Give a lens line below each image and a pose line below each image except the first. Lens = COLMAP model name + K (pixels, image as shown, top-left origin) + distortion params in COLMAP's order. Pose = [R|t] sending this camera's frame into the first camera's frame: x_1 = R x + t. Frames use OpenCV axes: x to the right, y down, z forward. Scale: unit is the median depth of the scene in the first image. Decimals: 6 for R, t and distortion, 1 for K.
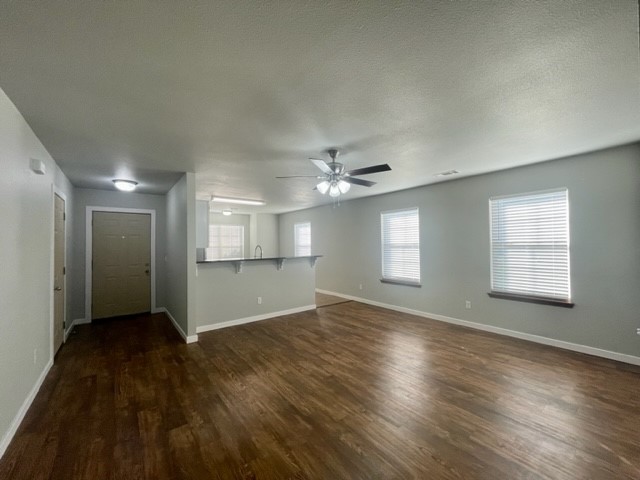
lens RADIAL K [[263.2, 0, 315.1], [0, 263.2, 243.1], [0, 0, 1]] dist [0.011358, -0.001029]
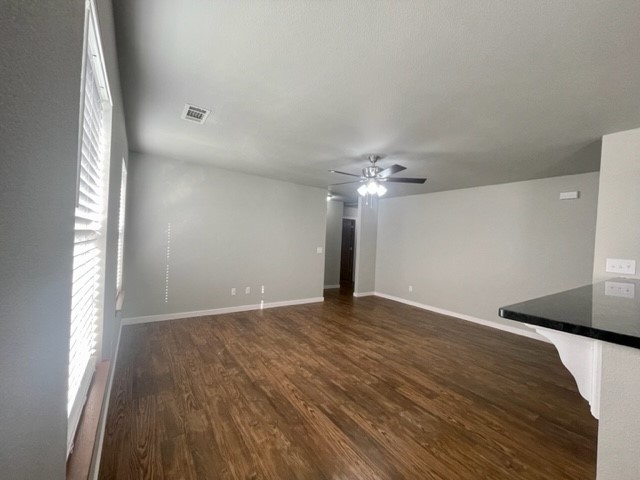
lens RADIAL K [[260.3, 0, 322.4], [0, 260.3, 240.8], [0, 0, 1]] dist [0.002637, 0.001557]
pose [[-0.998851, -0.041854, 0.023354, 0.238266], [-0.042327, 0.998901, -0.020116, 0.035247], [-0.022486, -0.021082, -0.999525, 2.015144]]
